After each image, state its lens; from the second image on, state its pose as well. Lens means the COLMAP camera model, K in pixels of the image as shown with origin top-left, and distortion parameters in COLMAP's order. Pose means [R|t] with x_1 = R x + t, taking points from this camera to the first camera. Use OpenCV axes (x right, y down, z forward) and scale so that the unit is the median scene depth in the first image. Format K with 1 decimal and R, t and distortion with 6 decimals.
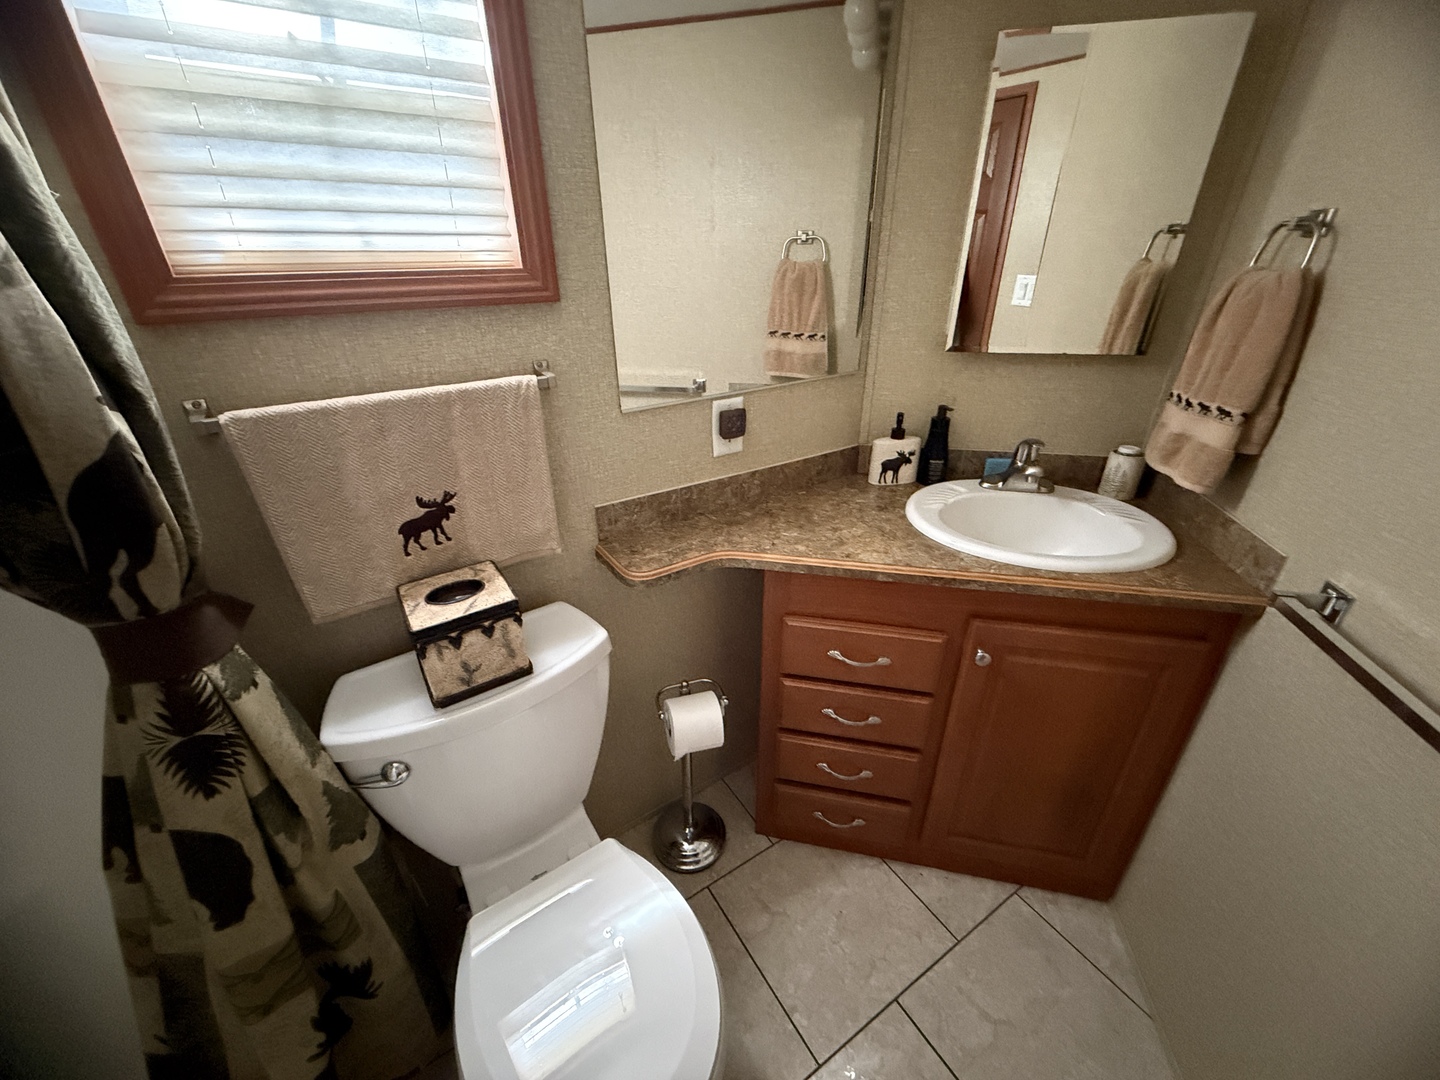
lens RADIAL K [[577.4, 0, 722.1], [0, 577.4, 540.6], [0, 0, 1]] dist [0.002238, -0.000354]
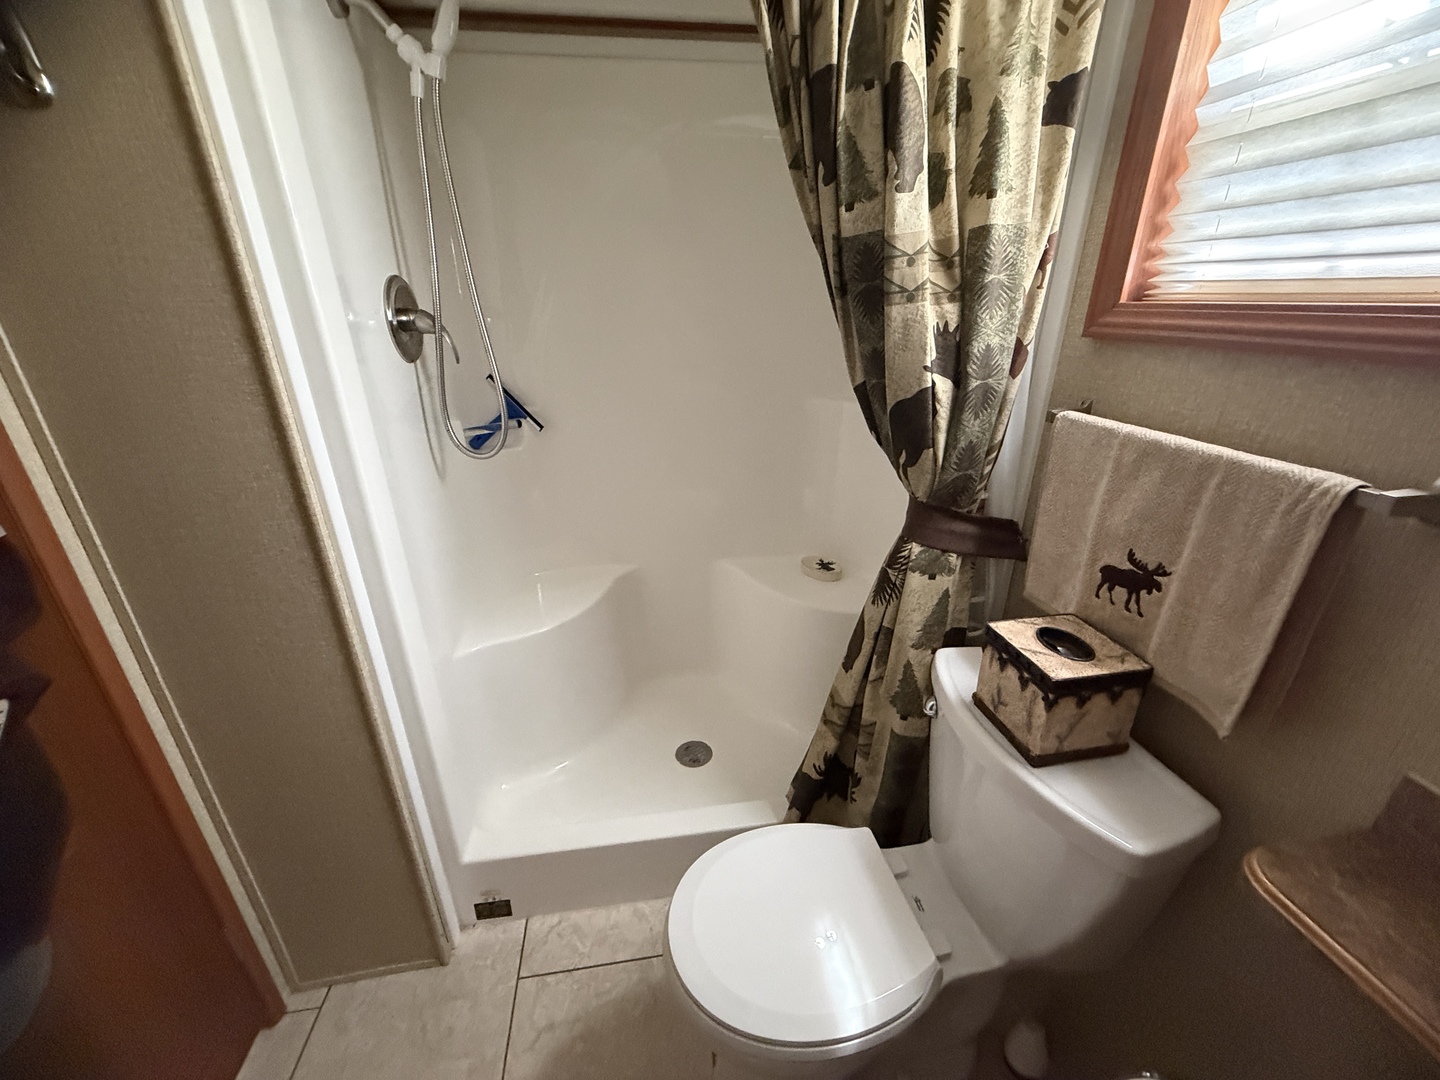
lens RADIAL K [[577.4, 0, 716.2], [0, 577.4, 540.6], [0, 0, 1]] dist [0.002238, -0.000354]
pose [[-0.415291, 0.366002, -0.832812, 0.477900], [-0.400587, 0.748371, 0.528650, -0.299606], [0.816740, 0.553157, -0.164176, 0.609927]]
